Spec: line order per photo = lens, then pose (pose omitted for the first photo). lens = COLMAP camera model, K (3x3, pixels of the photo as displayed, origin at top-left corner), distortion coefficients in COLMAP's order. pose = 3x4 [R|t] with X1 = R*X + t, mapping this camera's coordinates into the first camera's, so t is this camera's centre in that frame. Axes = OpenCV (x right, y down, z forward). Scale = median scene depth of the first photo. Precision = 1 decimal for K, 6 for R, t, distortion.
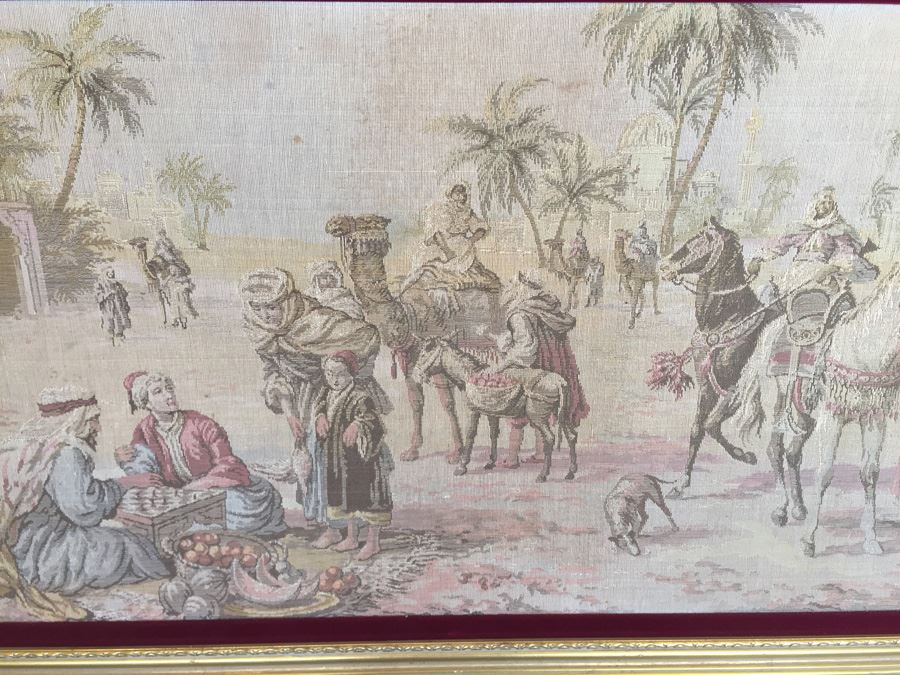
lens RADIAL K [[825.9, 0, 451.4], [0, 825.9, 338.6], [0, 0, 1]] dist [0.095965, -0.180067]
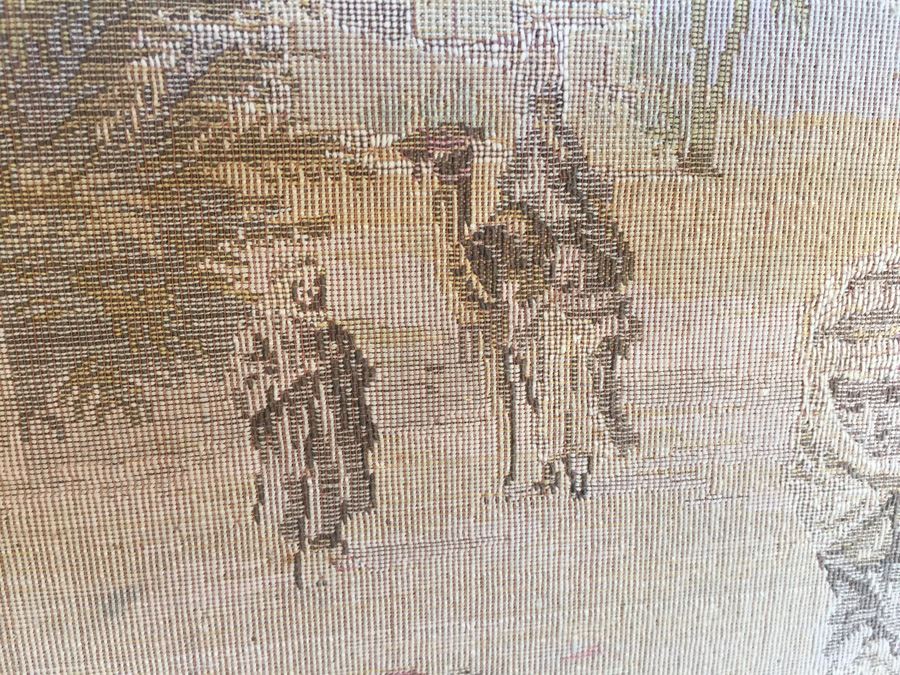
lens RADIAL K [[783.6, 0, 454.3], [0, 783.6, 318.9], [0, 0, 1]] dist [0.085744, -0.147478]
pose [[0.991856, -0.040175, 0.120861, -0.370419], [0.047686, 0.997065, -0.059900, -0.051506], [-0.118100, 0.065176, 0.990861, 0.733363]]
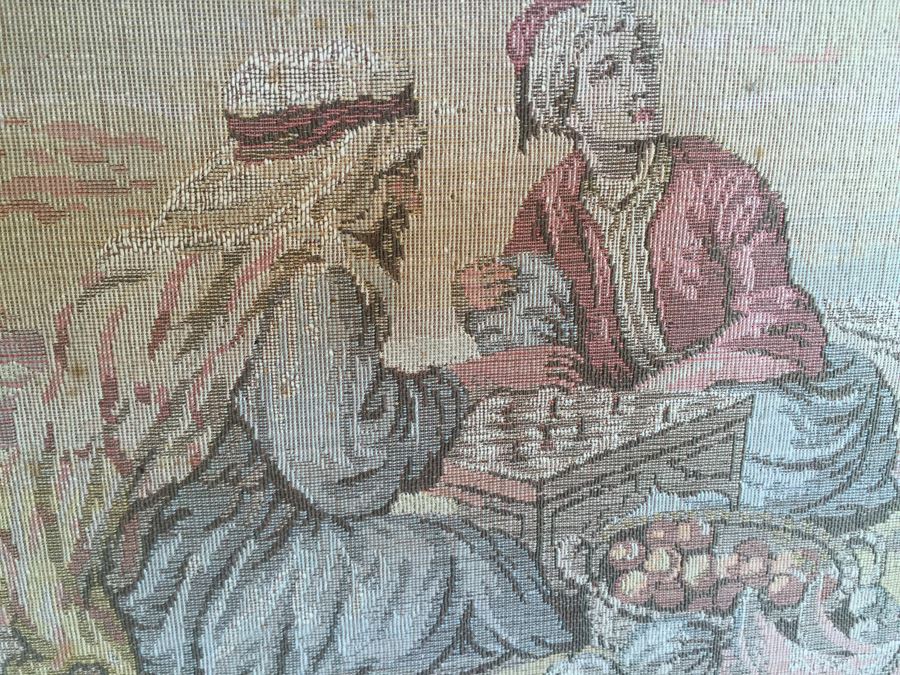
lens RADIAL K [[793.8, 0, 445.5], [0, 793.8, 330.5], [0, 0, 1]] dist [0.069251, -0.111939]
pose [[0.996560, -0.039107, 0.073064, -0.431603], [0.039971, 0.999147, -0.010405, 0.159056], [-0.072595, 0.013290, 0.997273, 0.695870]]
